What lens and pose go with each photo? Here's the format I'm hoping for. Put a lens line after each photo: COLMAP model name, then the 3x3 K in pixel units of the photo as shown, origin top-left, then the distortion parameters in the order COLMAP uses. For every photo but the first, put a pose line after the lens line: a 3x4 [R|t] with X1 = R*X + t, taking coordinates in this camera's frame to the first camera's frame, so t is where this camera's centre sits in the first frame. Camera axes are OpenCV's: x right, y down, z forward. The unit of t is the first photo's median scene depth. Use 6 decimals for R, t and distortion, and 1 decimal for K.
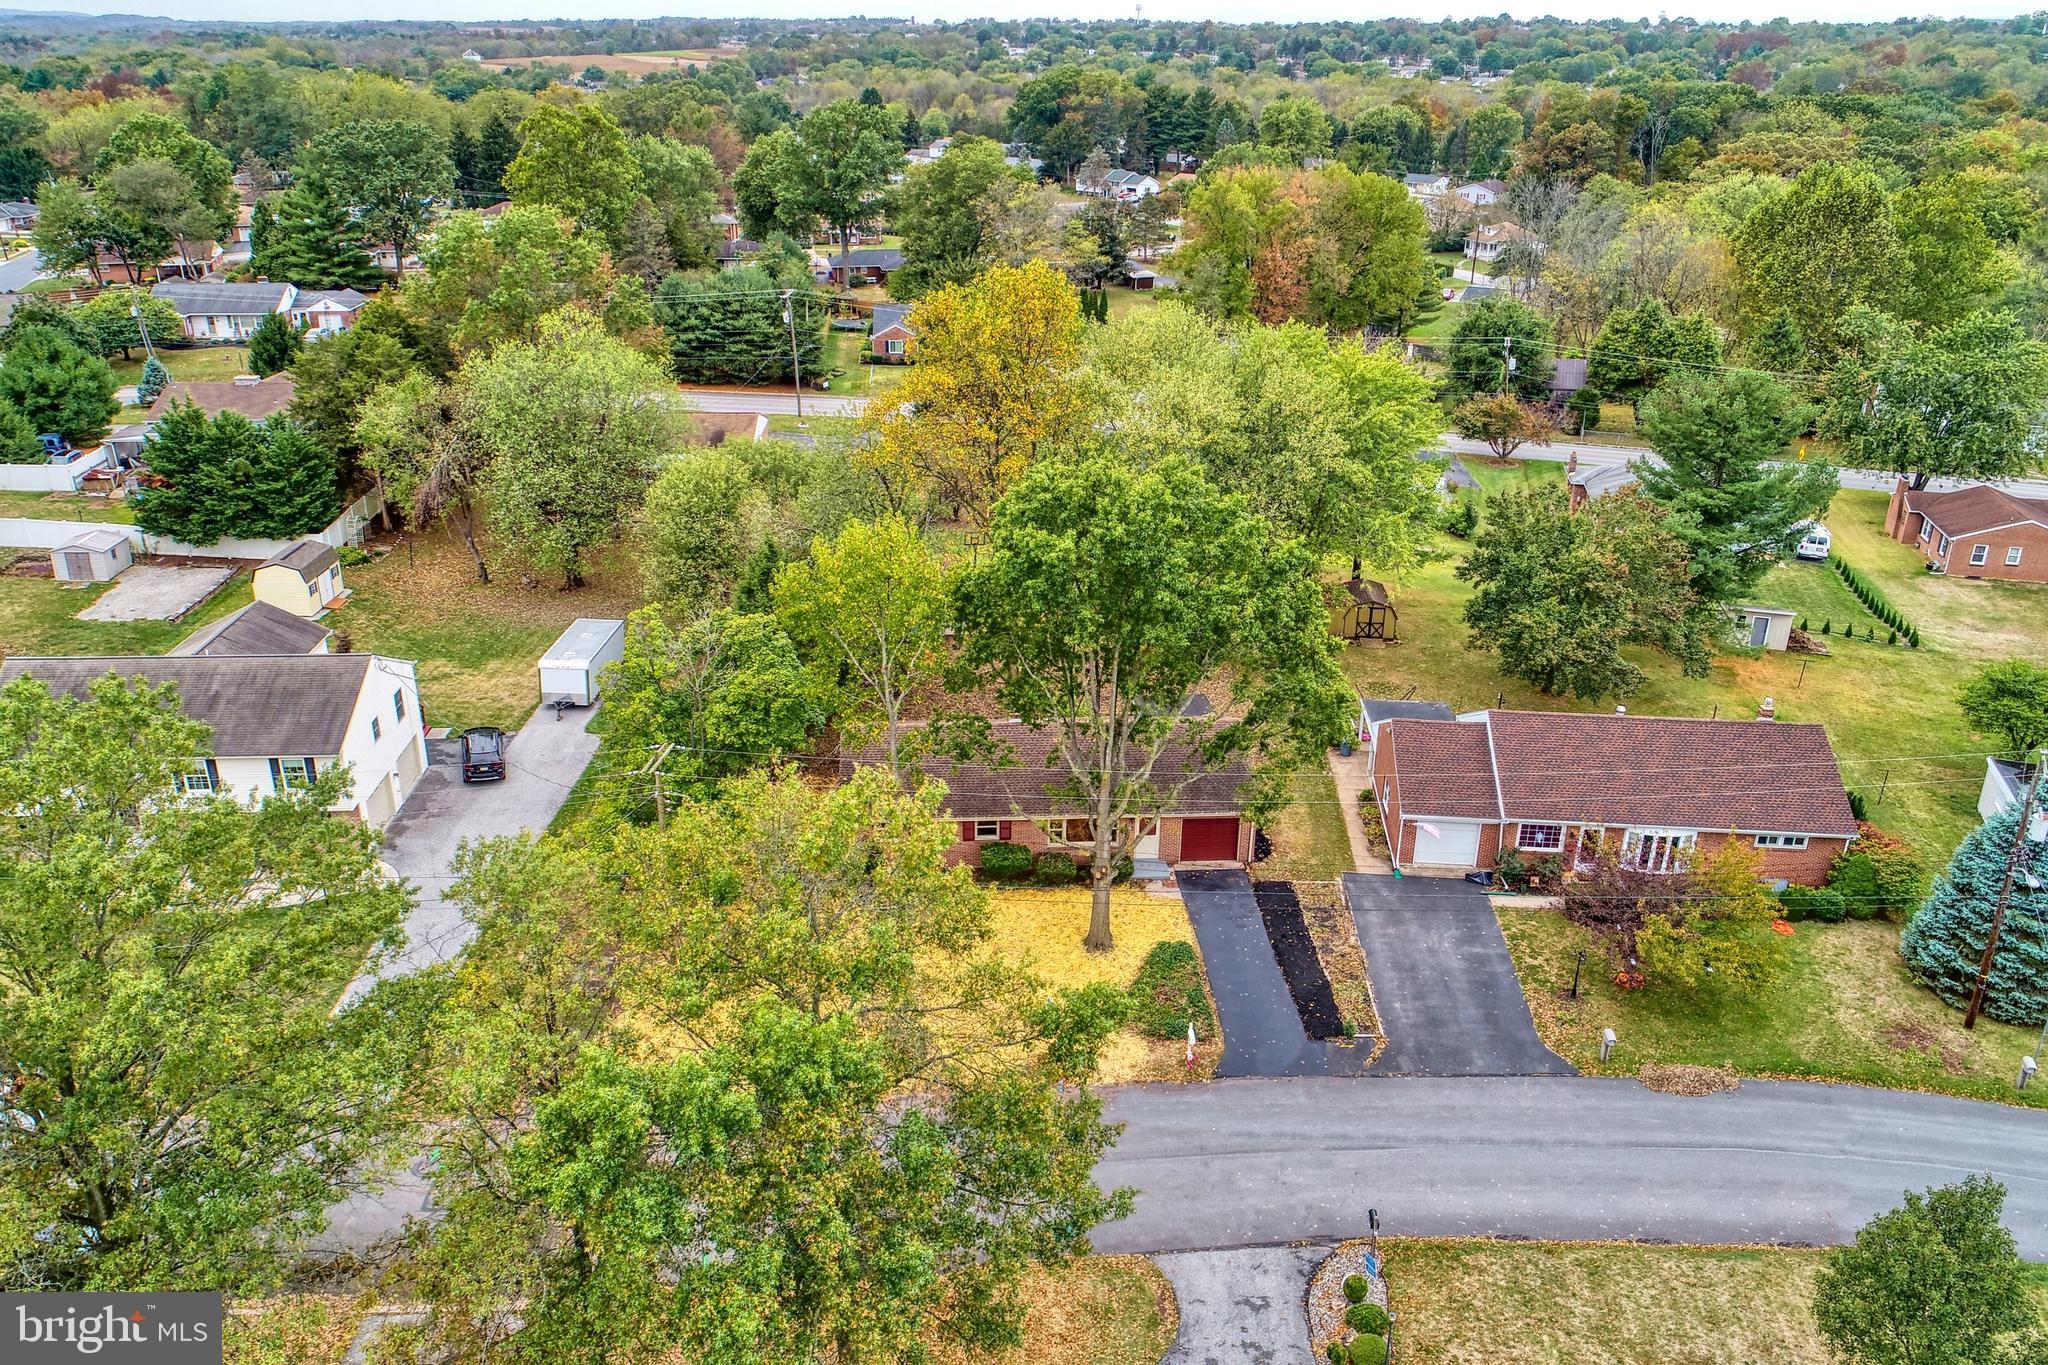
lens RADIAL K [[1457.0, 0, 1024.0], [0, 1457.0, 682.5], [0, 0, 1]] dist [0.001506, 0.000548]
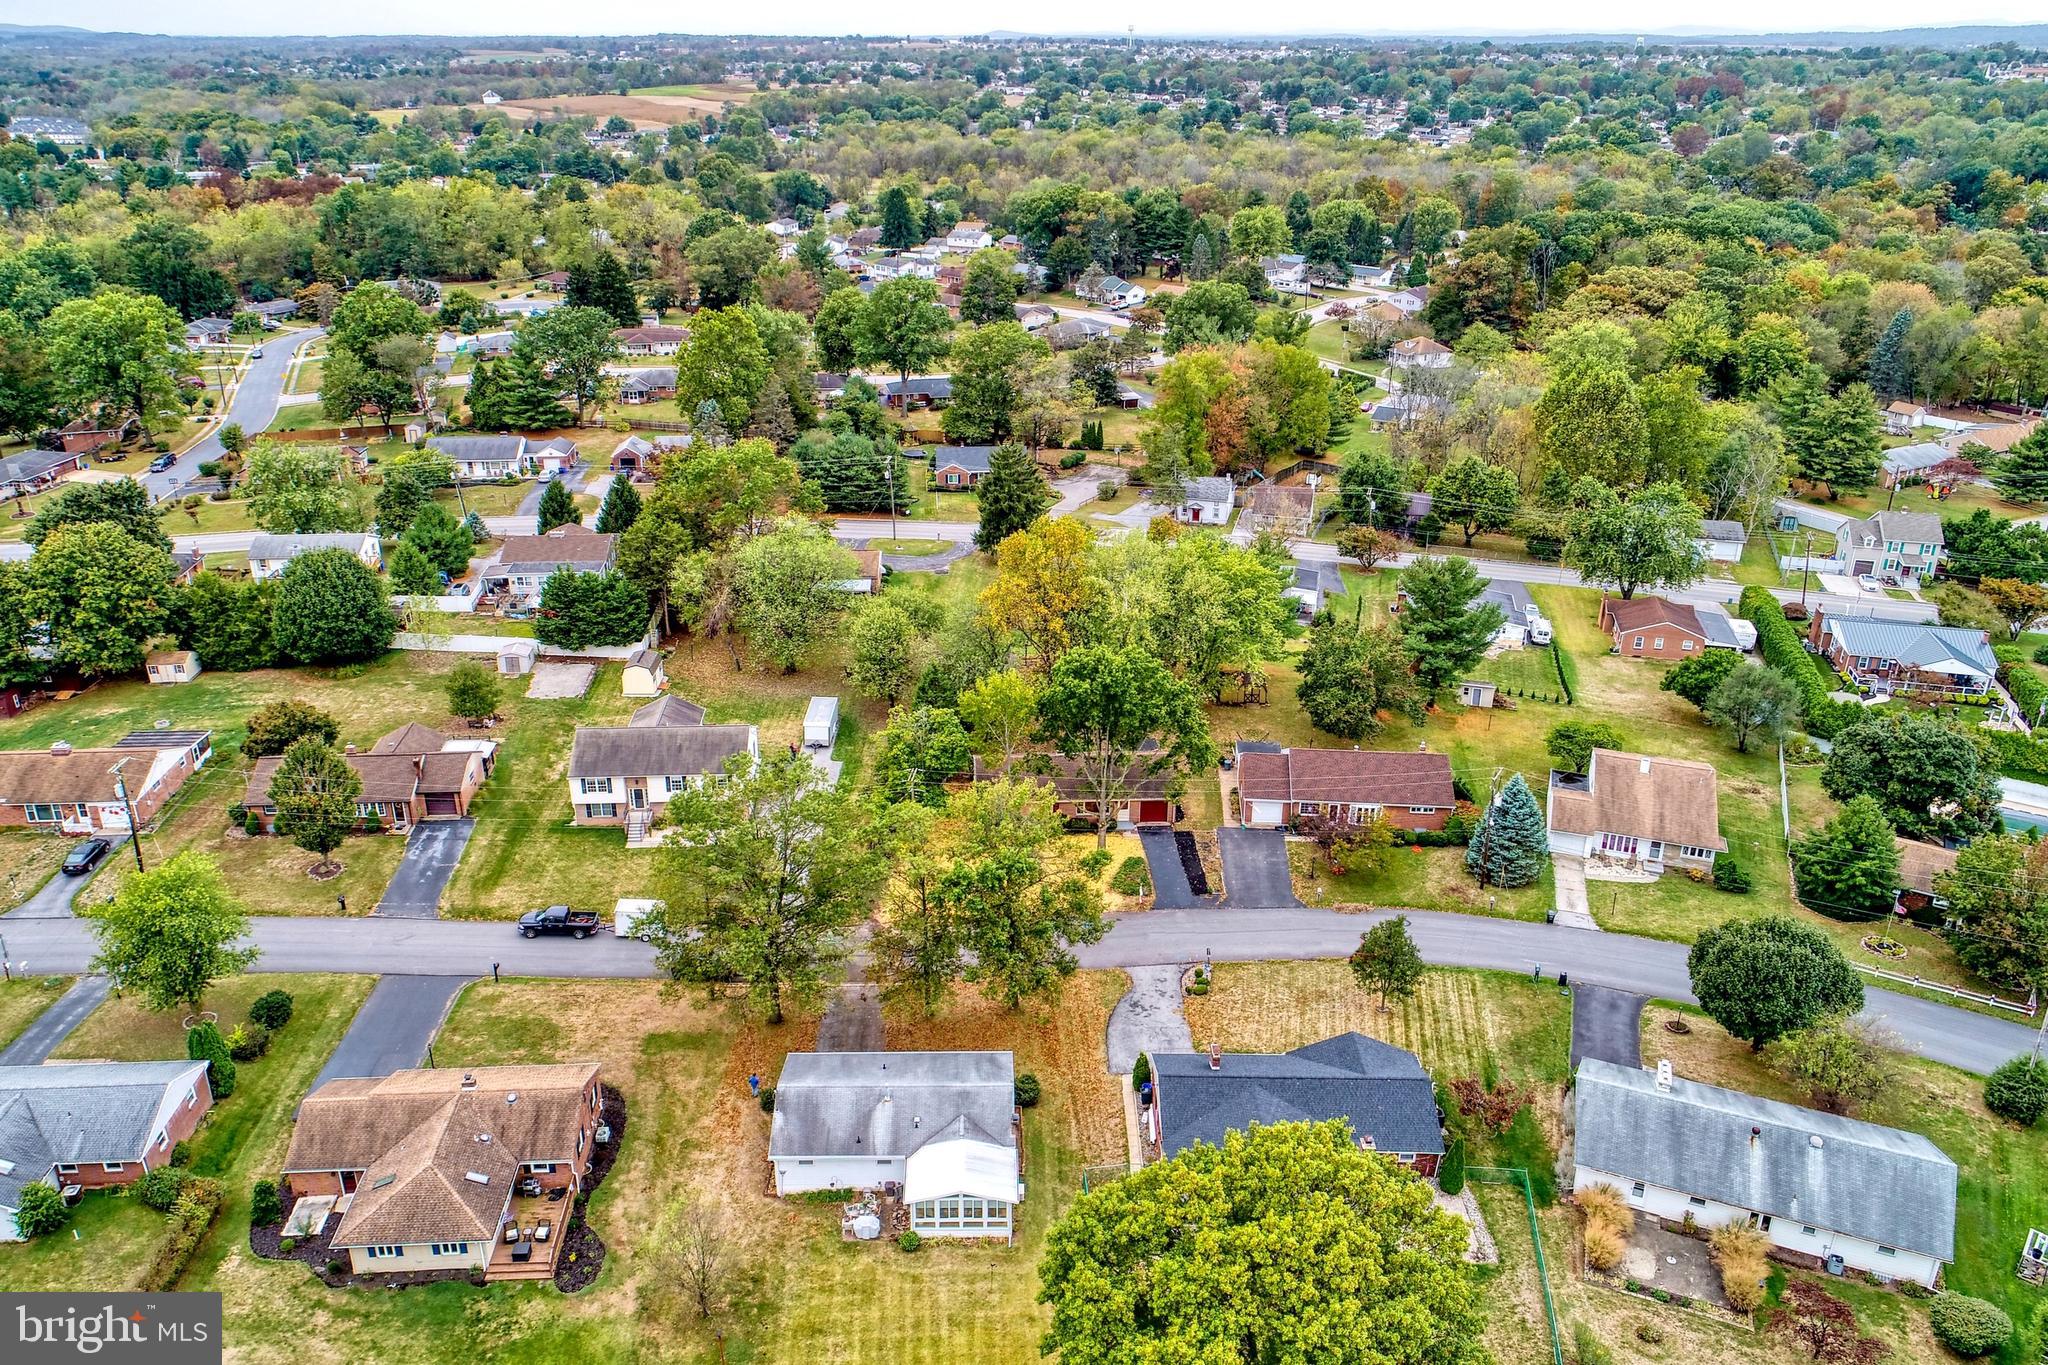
lens RADIAL K [[1457.0, 0, 1024.0], [0, 1457.0, 682.5], [0, 0, 1]] dist [0.001506, 0.000548]
pose [[0.999979, -0.006262, 0.001580, -0.044696], [0.006270, 0.999965, -0.005531, -0.049088], [-0.001546, 0.005540, 0.999983, -0.802845]]
